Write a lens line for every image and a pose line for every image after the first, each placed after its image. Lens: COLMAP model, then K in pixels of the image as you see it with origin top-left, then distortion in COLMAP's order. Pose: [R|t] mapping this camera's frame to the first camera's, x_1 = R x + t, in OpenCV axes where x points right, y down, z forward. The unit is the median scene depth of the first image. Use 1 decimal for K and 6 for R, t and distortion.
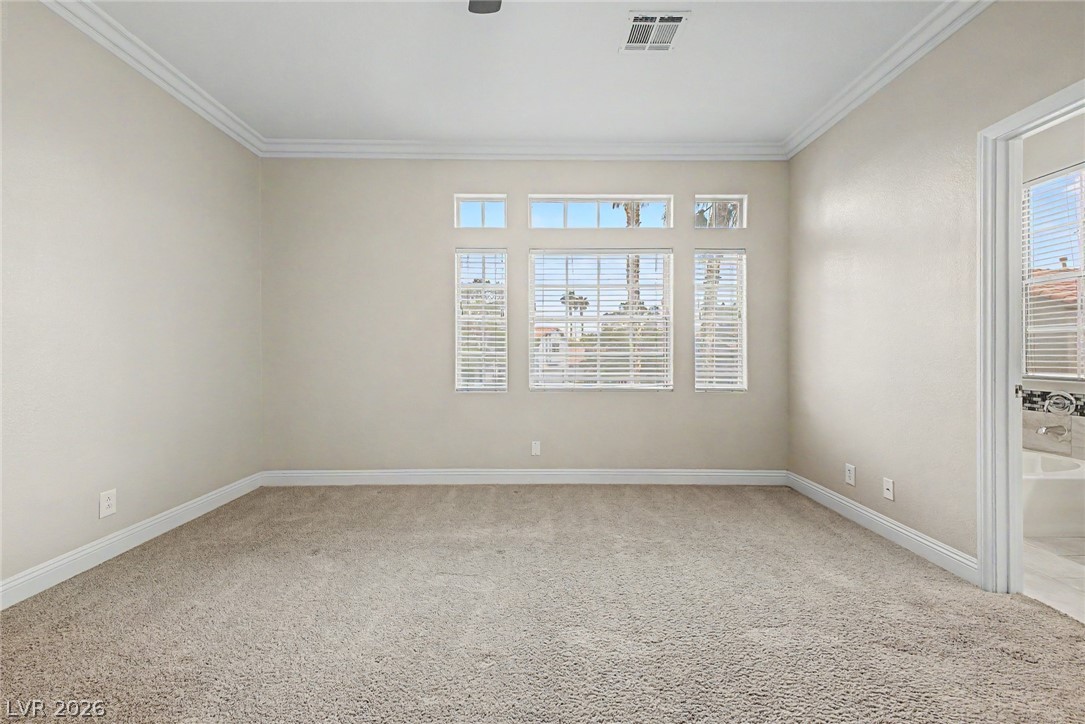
lens RADIAL K [[446.7, 0, 546.5], [0, 446.7, 358.6], [0, 0, 1]] dist [0.012167, -0.001354]
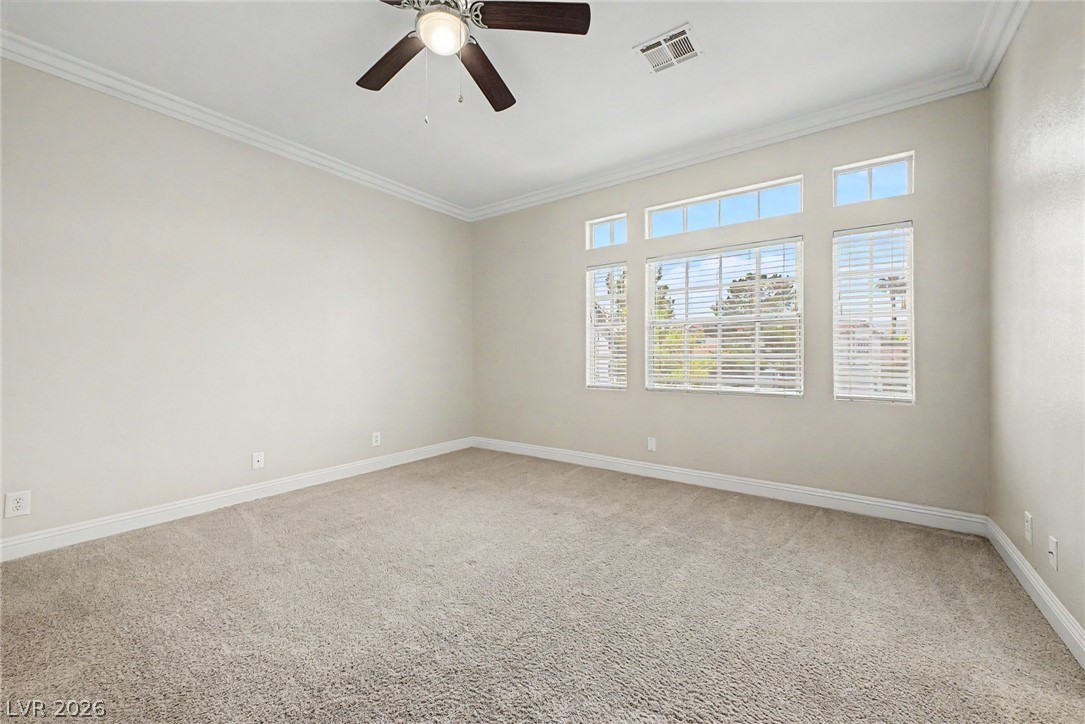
lens RADIAL K [[446.7, 0, 547.5], [0, 446.7, 360.2], [0, 0, 1]] dist [0.012167, -0.001354]
pose [[0.795115, 0.002037, -0.606455, 0.432808], [-0.003625, 0.999992, -0.001394, 0.002455], [0.606447, 0.003307, 0.795117, -0.006868]]
